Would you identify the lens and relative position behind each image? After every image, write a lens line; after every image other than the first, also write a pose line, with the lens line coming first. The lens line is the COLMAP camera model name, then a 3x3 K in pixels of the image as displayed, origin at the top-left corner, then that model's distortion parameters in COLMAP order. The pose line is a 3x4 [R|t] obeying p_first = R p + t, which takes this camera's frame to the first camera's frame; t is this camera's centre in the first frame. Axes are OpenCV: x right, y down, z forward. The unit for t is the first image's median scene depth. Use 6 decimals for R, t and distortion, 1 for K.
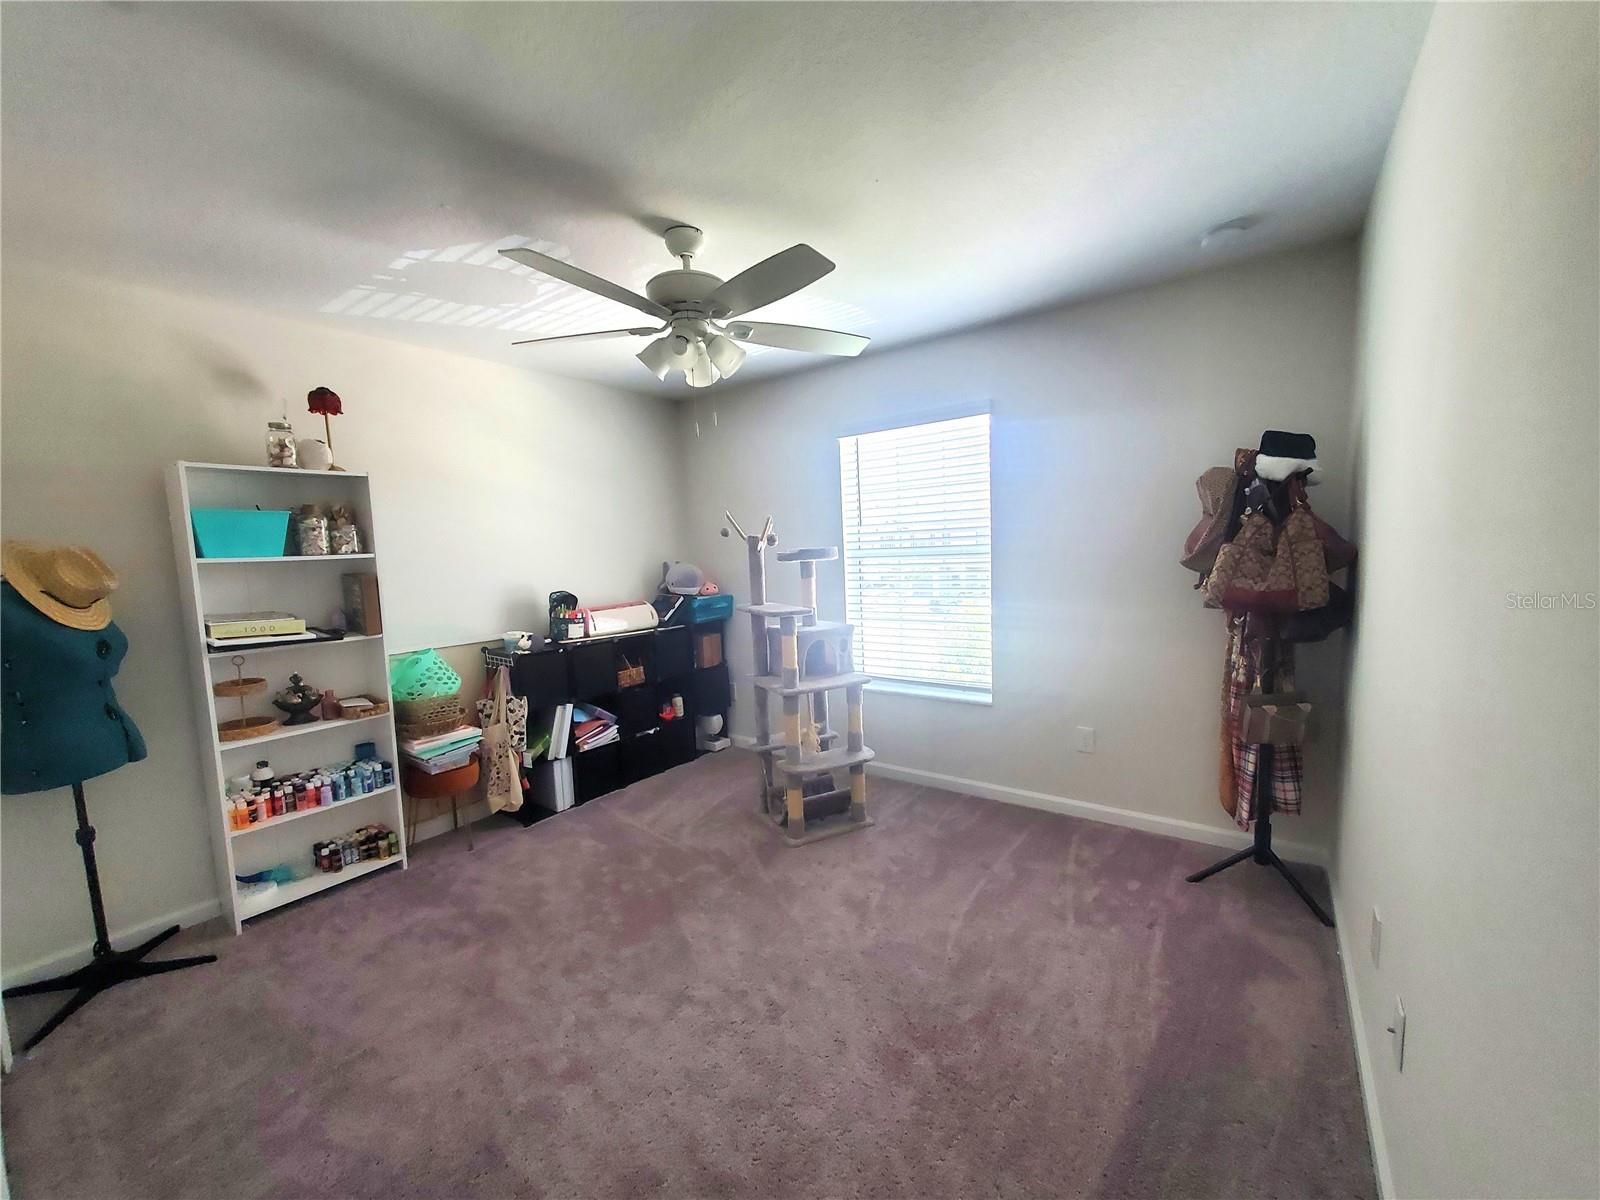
lens RADIAL K [[633.5, 0, 806.8], [0, 633.5, 610.8], [0, 0, 1]] dist [-0.000997, -0.000018]
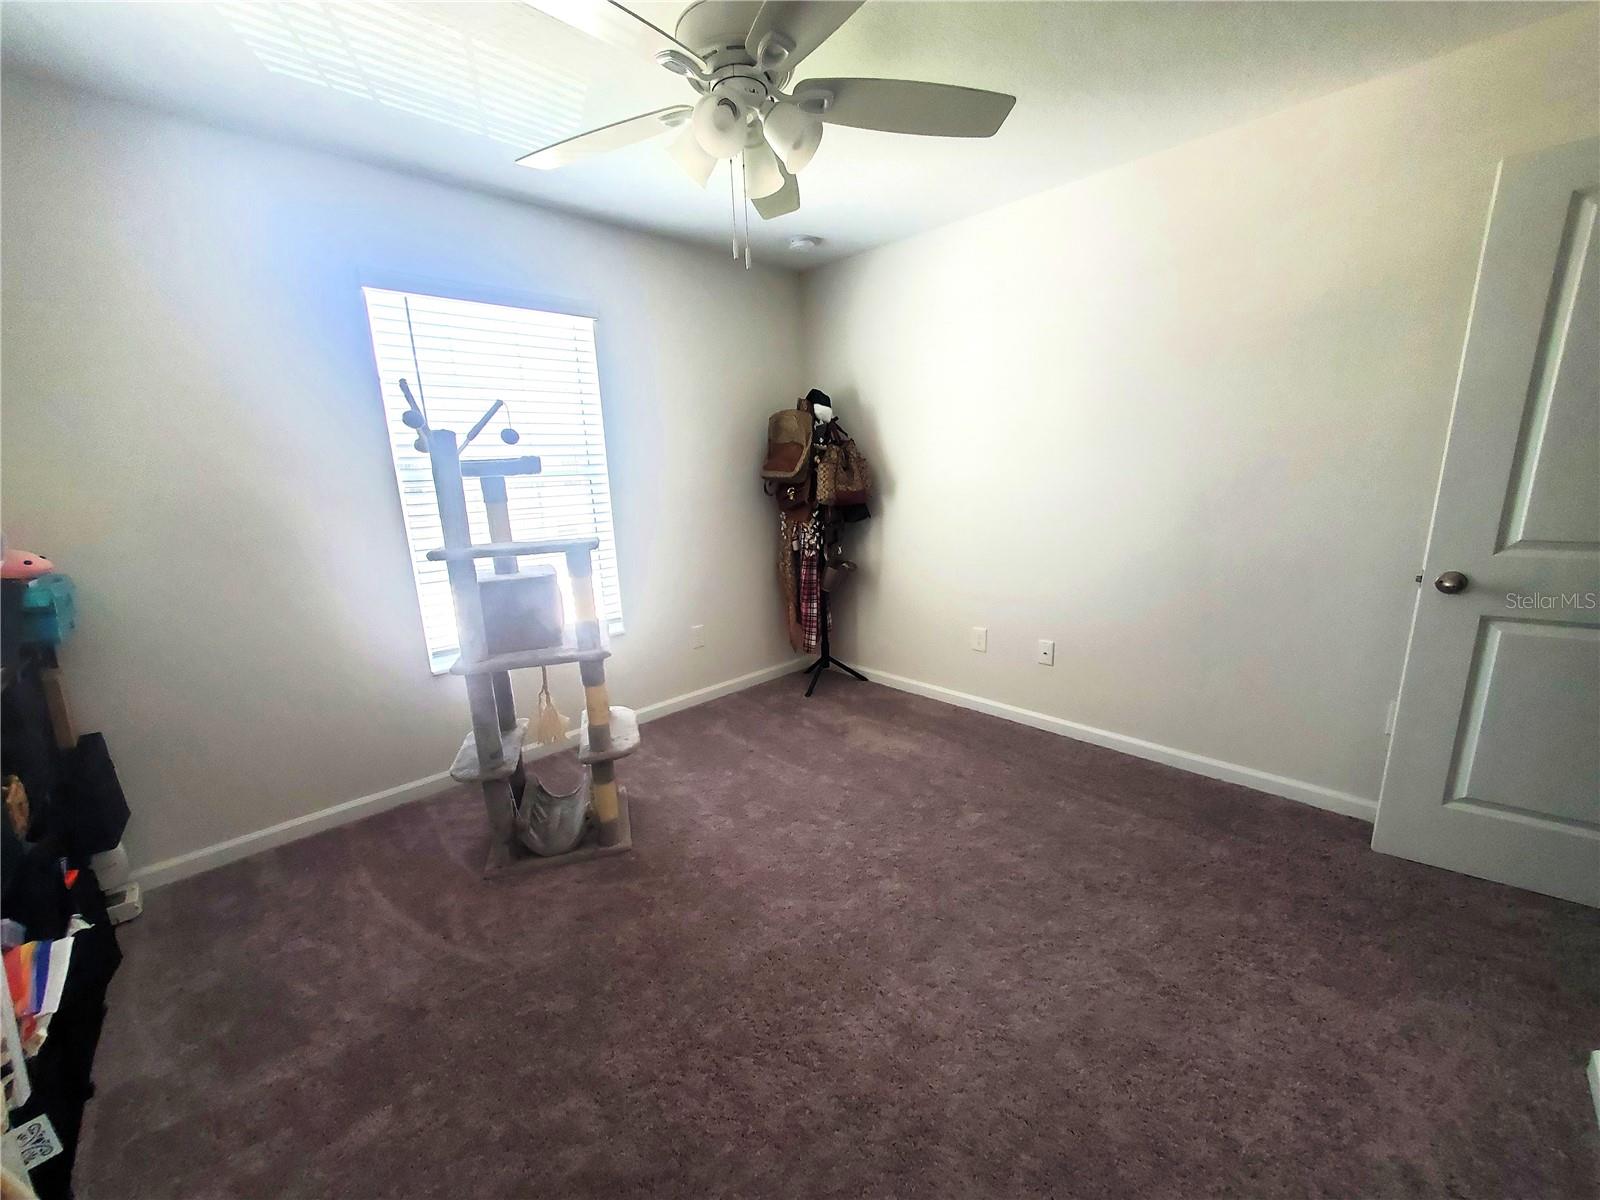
lens RADIAL K [[633.5, 0, 806.8], [0, 633.5, 610.8], [0, 0, 1]] dist [-0.000997, -0.000018]
pose [[0.185645, -0.198814, 0.962293, -0.680285], [0.121140, 0.976477, 0.178375, -0.027923], [-0.975121, 0.083458, 0.205363, 0.602096]]
